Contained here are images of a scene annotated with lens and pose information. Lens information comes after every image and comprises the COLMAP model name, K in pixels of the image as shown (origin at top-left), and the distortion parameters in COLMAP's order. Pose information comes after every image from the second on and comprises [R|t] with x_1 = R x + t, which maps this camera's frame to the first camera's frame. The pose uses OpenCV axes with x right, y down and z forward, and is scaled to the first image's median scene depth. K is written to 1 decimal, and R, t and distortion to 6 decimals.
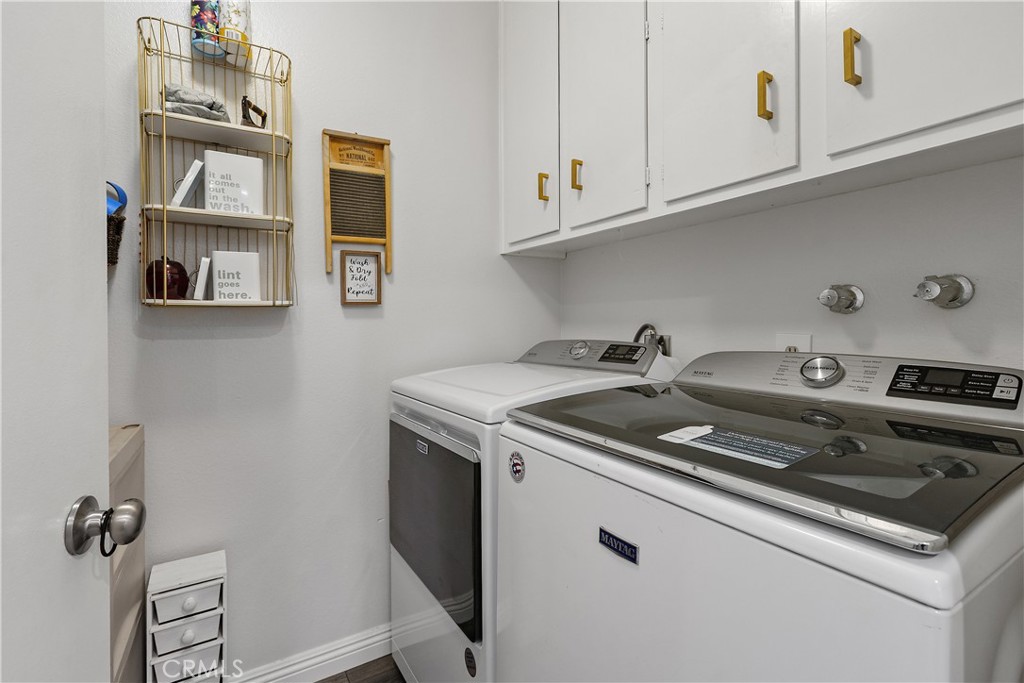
lens RADIAL K [[468.5, 0, 515.6], [0, 468.5, 330.7], [0, 0, 1]] dist [0.003155, 0.000195]
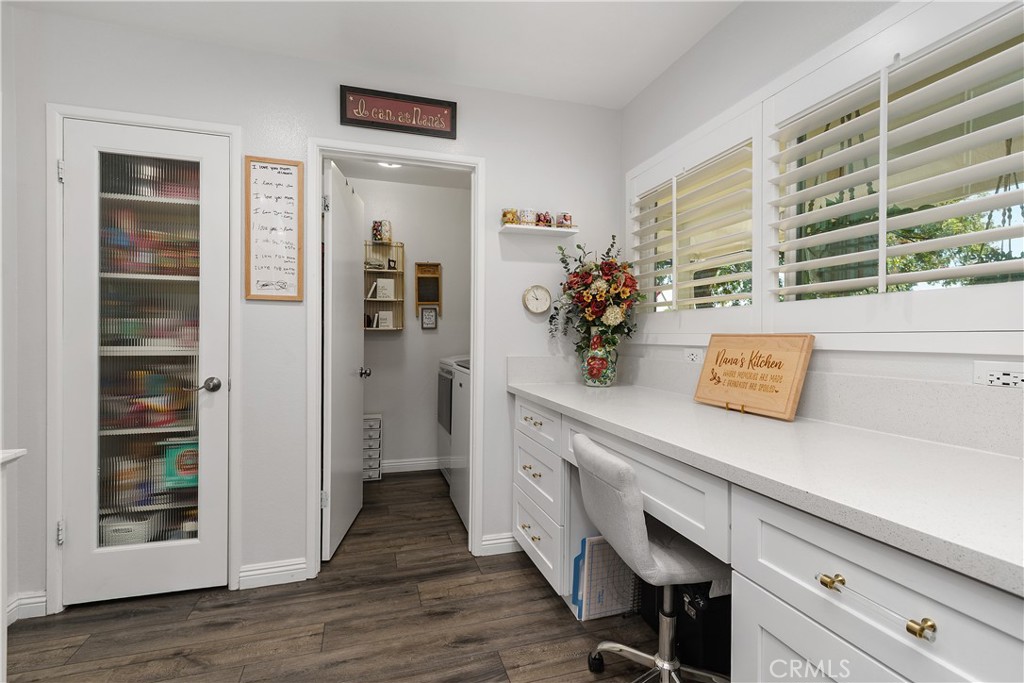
lens RADIAL K [[468.5, 0, 512.9], [0, 468.5, 342.0], [0, 0, 1]] dist [0.003155, 0.000195]
pose [[0.965843, 0.007541, -0.259019, 0.823895], [-0.008606, 0.999959, -0.002979, 0.022247], [0.258986, 0.005106, 0.965868, -1.434576]]
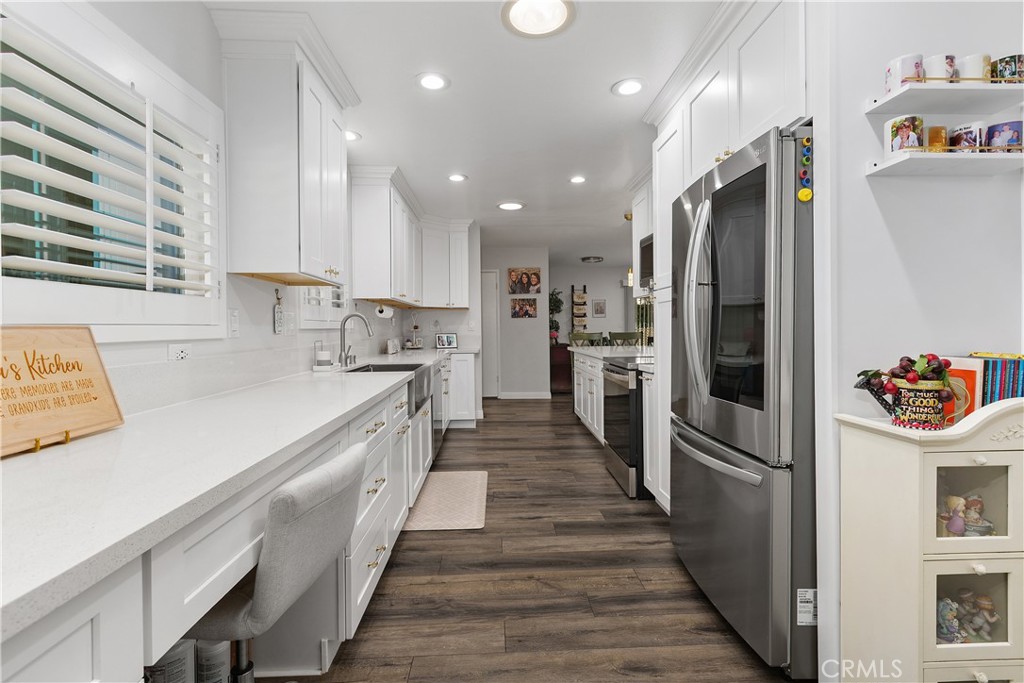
lens RADIAL K [[468.5, 0, 513.4], [0, 468.5, 333.9], [0, 0, 1]] dist [0.003155, 0.000195]
pose [[-0.870255, -0.018411, 0.492258, -1.217546], [-0.007698, 0.999688, 0.023780, -0.080796], [-0.492542, 0.016905, -0.870124, 2.654002]]
